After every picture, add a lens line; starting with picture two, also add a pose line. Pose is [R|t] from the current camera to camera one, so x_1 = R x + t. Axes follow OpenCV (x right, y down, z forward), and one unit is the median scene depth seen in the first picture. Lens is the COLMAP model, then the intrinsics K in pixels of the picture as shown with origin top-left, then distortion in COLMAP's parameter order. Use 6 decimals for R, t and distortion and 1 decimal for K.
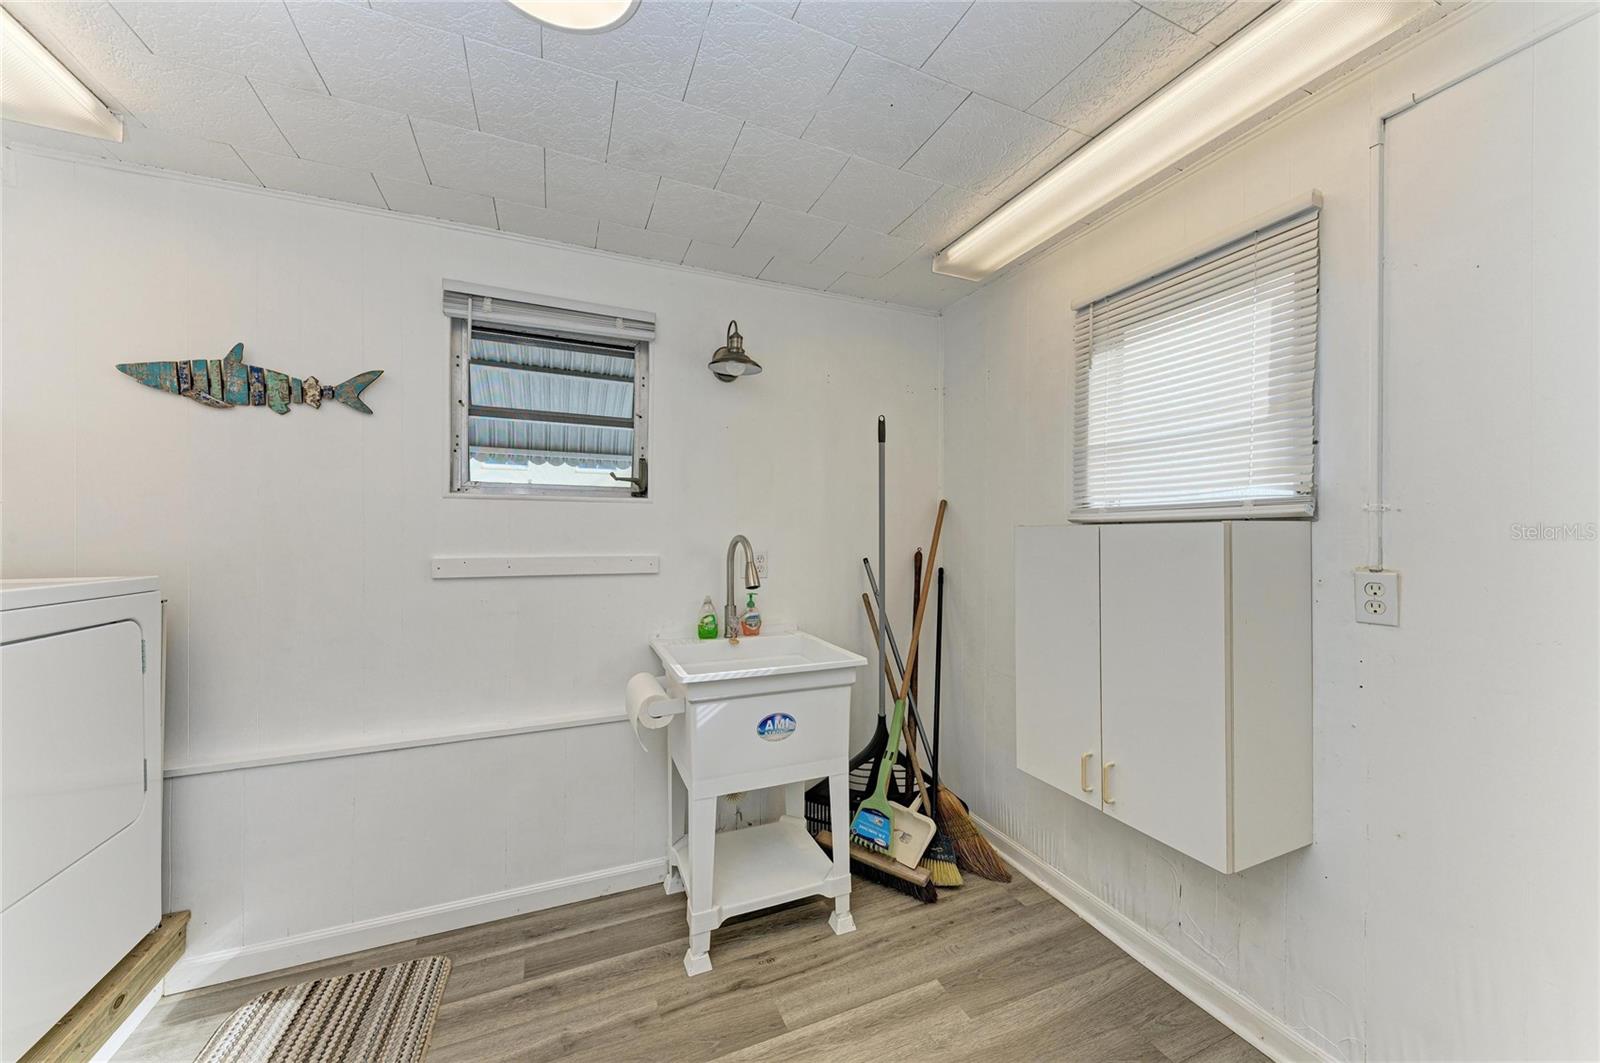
lens RADIAL K [[558.3, 0, 805.7], [0, 558.3, 536.1], [0, 0, 1]] dist [0.004978, -0.002226]
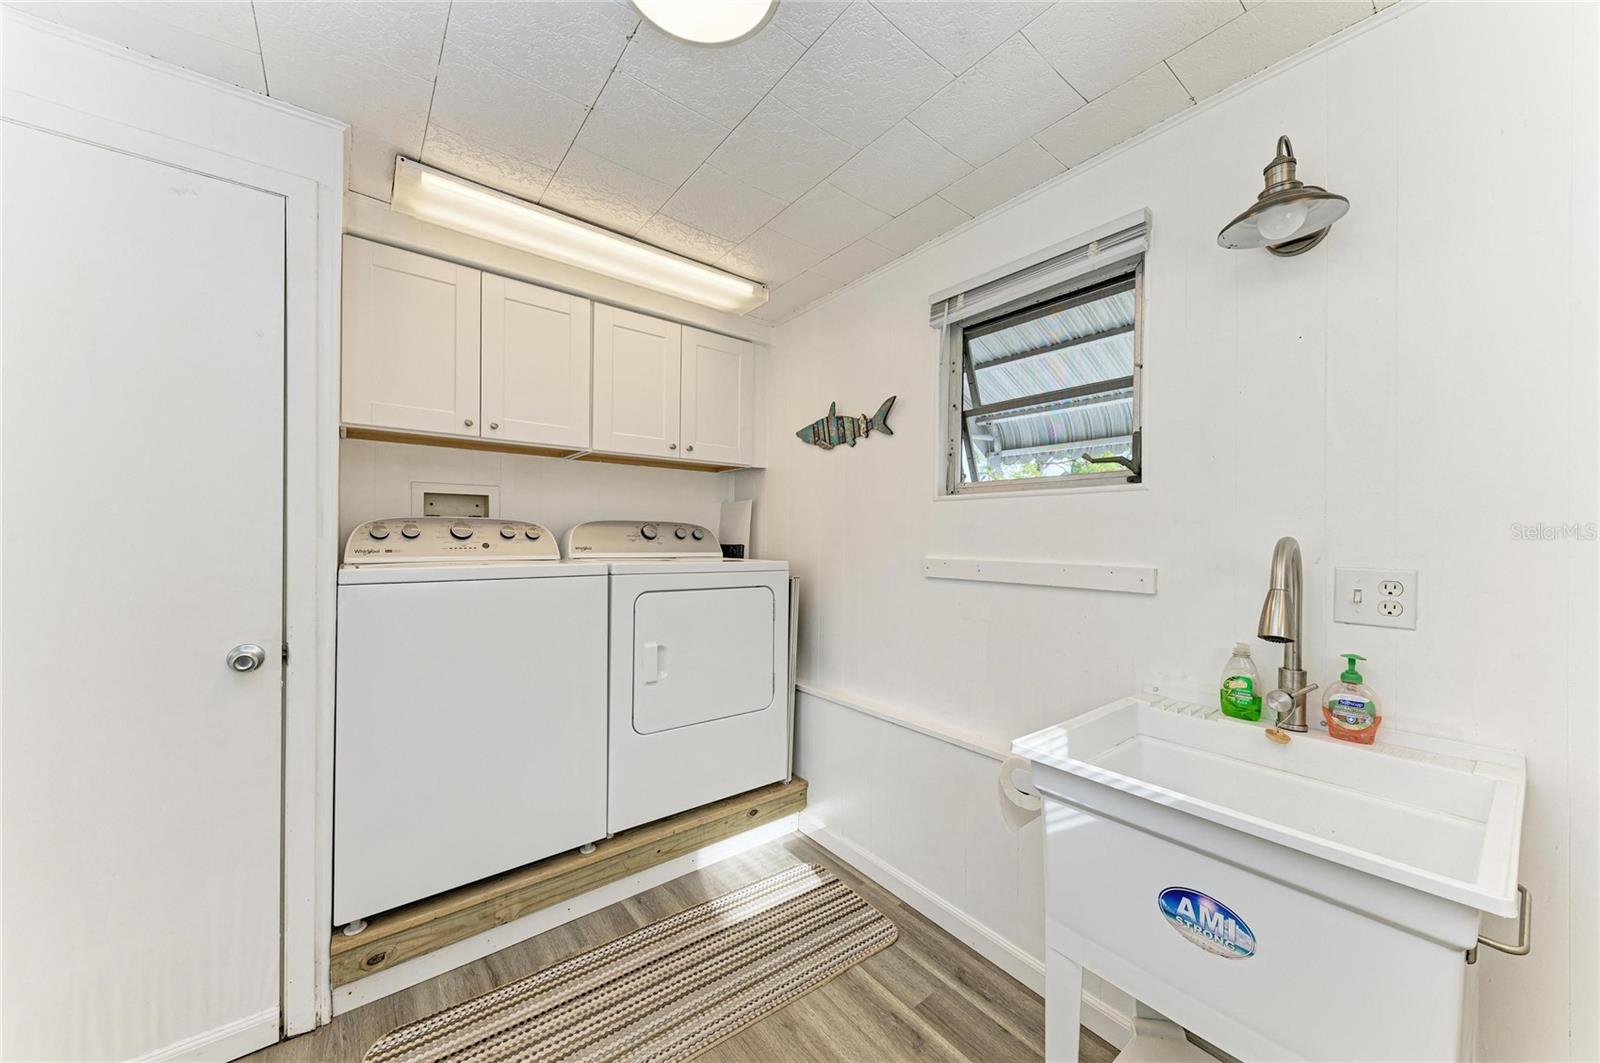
lens RADIAL K [[558.3, 0, 805.7], [0, 558.3, 536.1], [0, 0, 1]] dist [0.004978, -0.002226]
pose [[0.268589, -0.003134, -0.963250, 0.330705], [-0.017526, 0.999813, -0.008140, 0.011729], [0.963096, 0.019068, 0.268484, 0.522261]]
